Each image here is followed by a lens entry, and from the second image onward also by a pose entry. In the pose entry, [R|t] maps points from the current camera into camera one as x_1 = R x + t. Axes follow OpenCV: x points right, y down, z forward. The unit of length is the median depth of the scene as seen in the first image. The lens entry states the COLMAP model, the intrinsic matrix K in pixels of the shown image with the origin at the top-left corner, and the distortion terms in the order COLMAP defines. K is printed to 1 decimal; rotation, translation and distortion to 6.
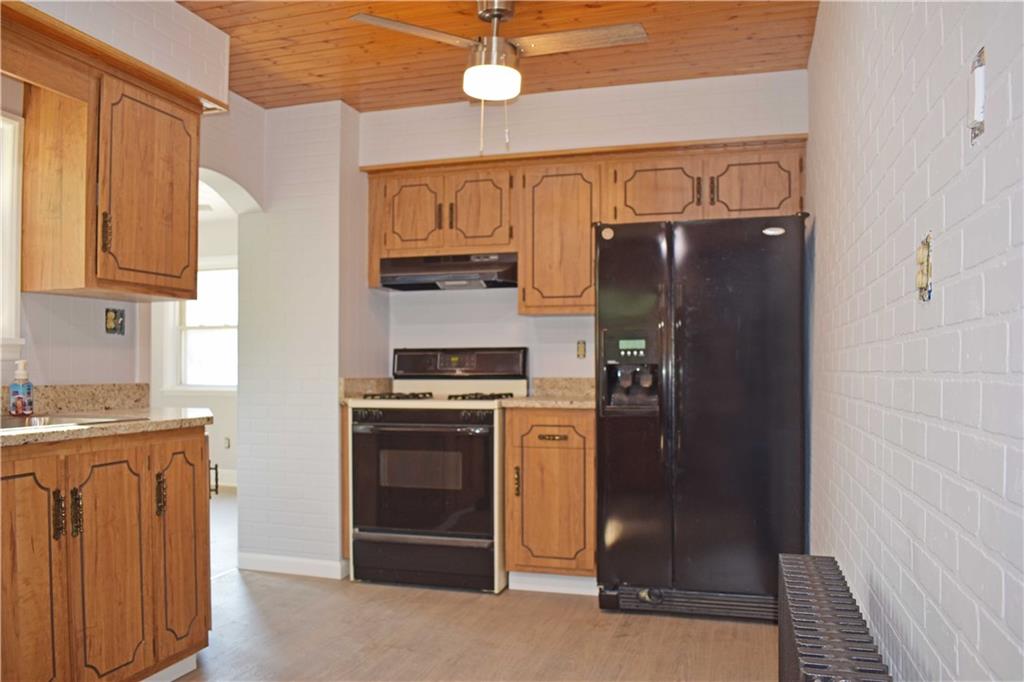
lens RADIAL K [[848.1, 0, 489.6], [0, 848.1, 359.6], [0, 0, 1]] dist [-0.079756, 0.007292]
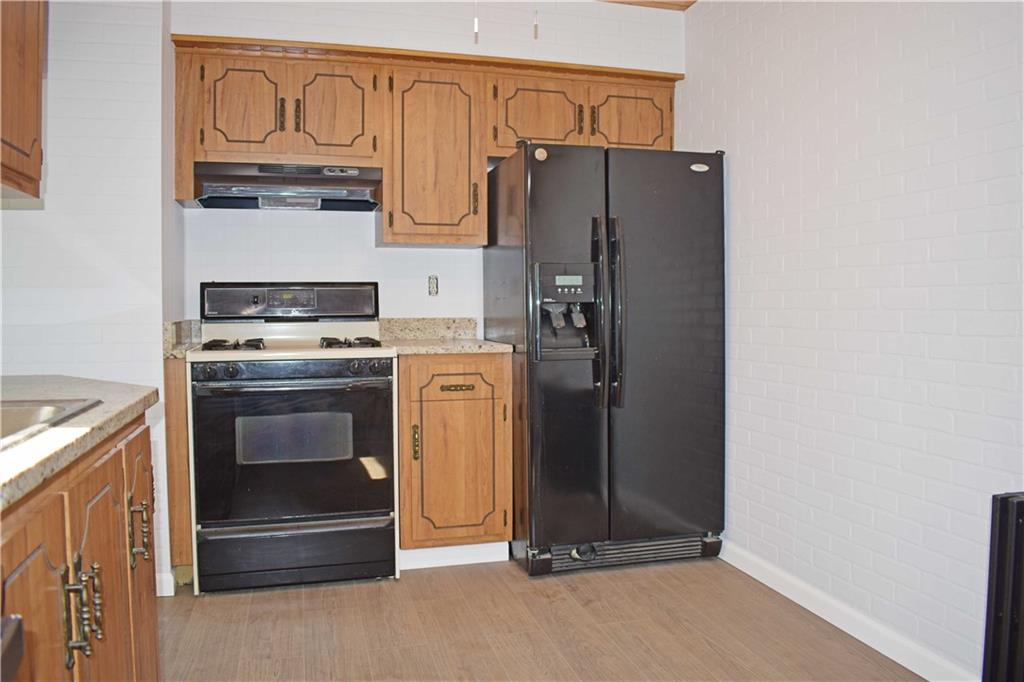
lens RADIAL K [[816.4, 0, 510.6], [0, 816.4, 333.1], [0, 0, 1]] dist [-0.089468, 0.020430]
pose [[0.833445, -0.021682, 0.552177, -0.317582], [-0.002225, 0.999090, 0.042590, 0.001107], [-0.552598, -0.036725, 0.832638, 0.269746]]
